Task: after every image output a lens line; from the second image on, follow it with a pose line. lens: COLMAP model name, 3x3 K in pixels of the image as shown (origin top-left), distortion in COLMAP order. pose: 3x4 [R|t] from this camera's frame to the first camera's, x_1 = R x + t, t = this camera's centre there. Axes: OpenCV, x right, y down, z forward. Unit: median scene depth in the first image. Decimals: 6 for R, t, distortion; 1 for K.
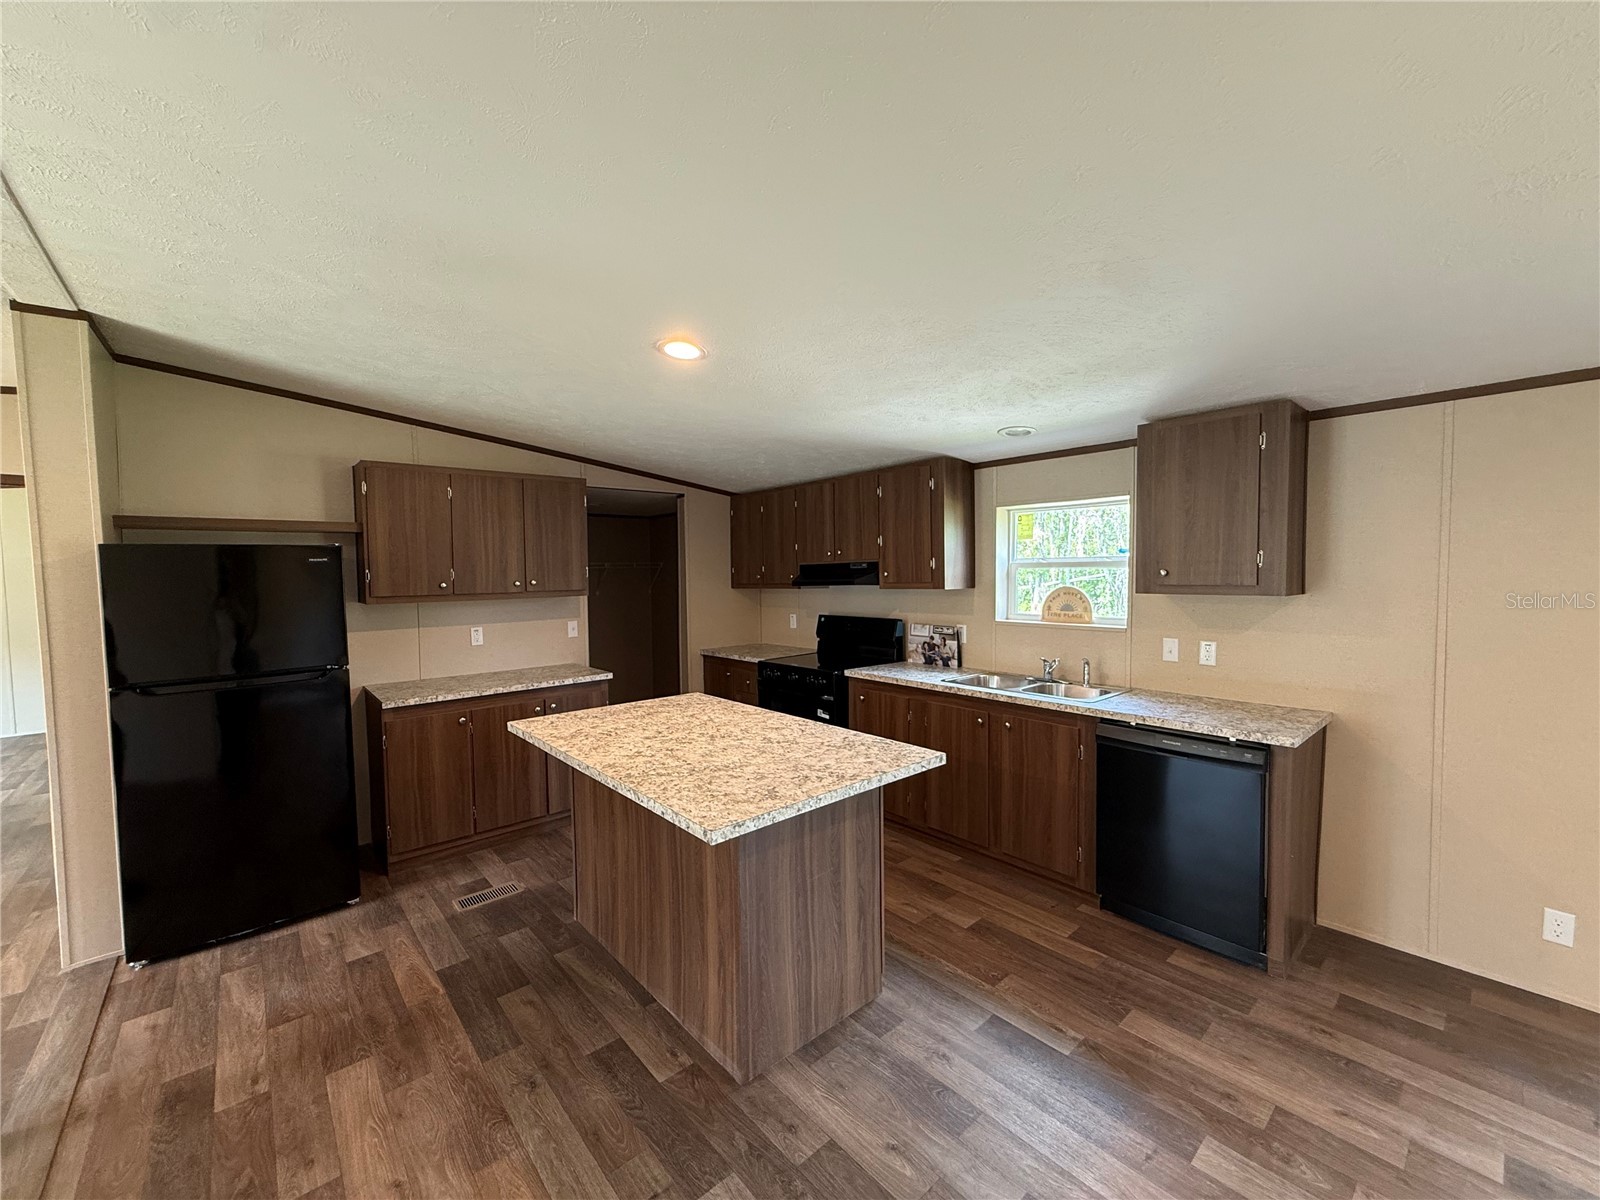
lens RADIAL K [[640.1, 0, 800.0], [0, 640.1, 600.0], [0, 0, 1]] dist [-0.000077, 0.000053]
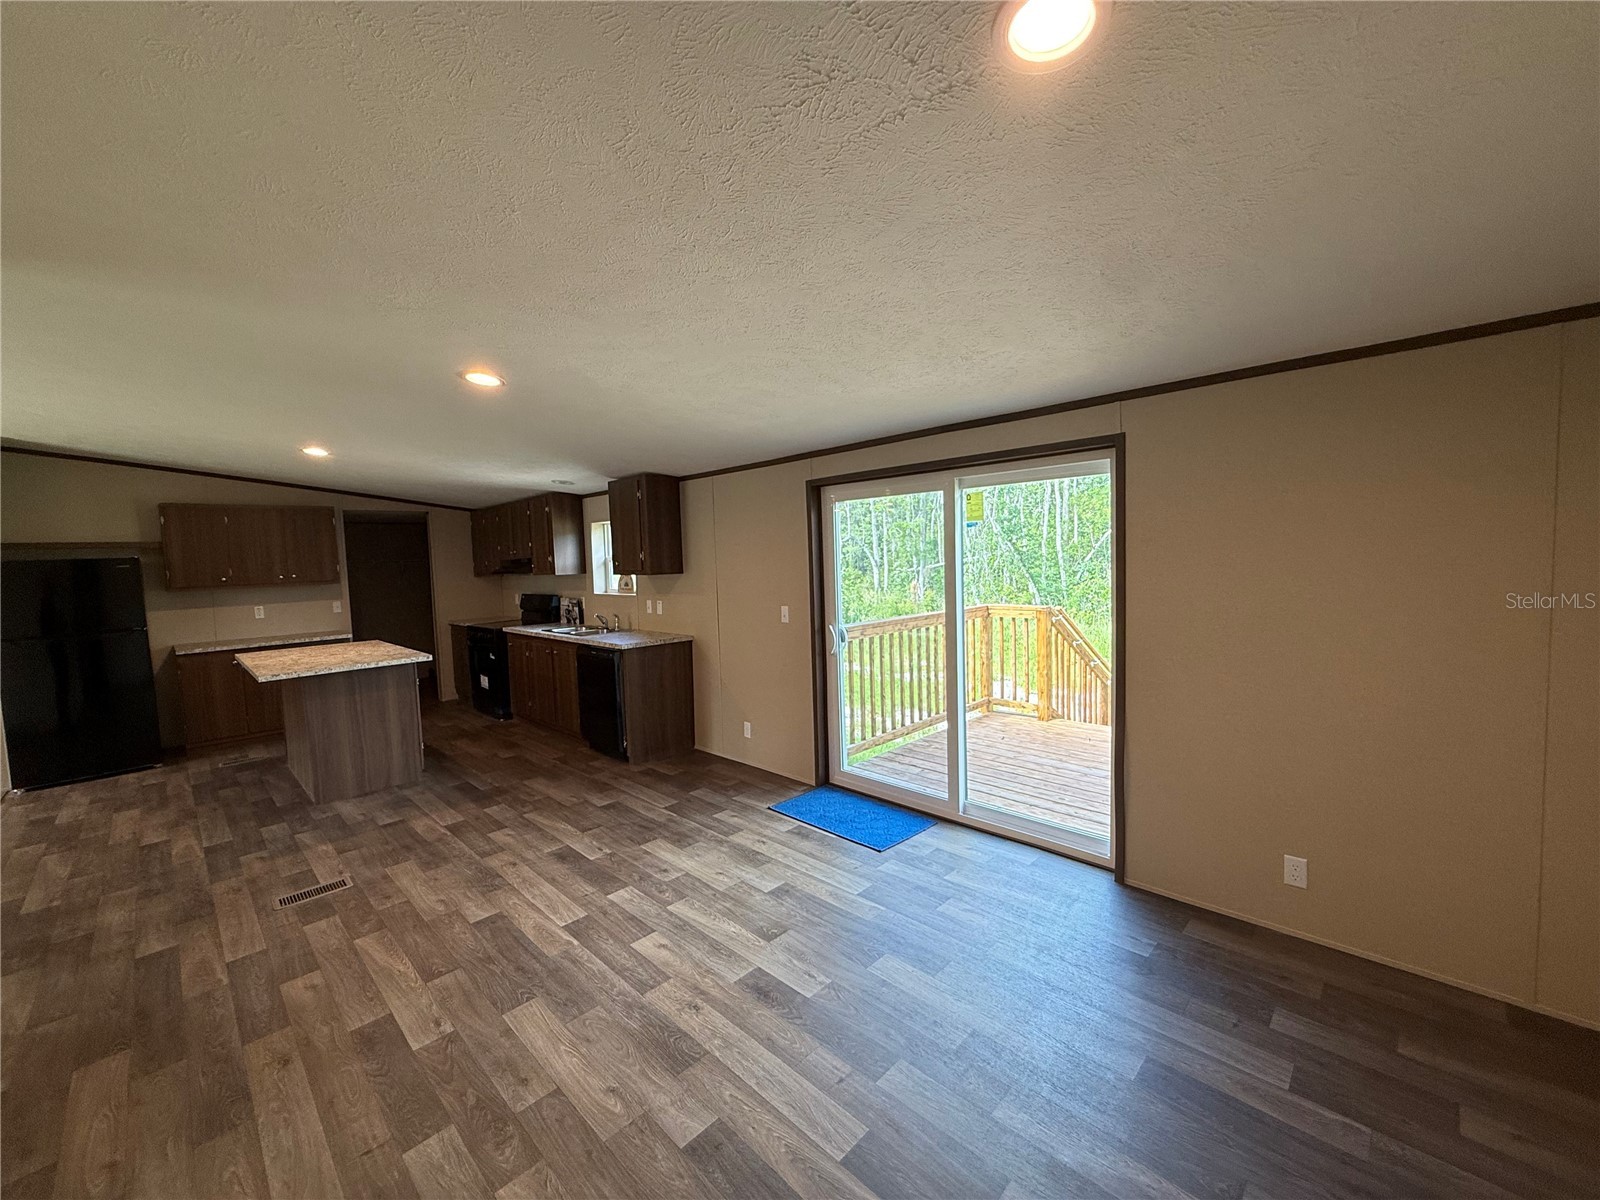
lens RADIAL K [[641.2, 0, 800.0], [0, 641.2, 600.0], [0, 0, 1]] dist [0.002999, 0.000275]
pose [[0.997548, -0.025479, 0.065183, 0.913043], [0.023927, 0.999414, 0.024483, 0.027133], [-0.065769, -0.022863, 0.997573, -0.818368]]
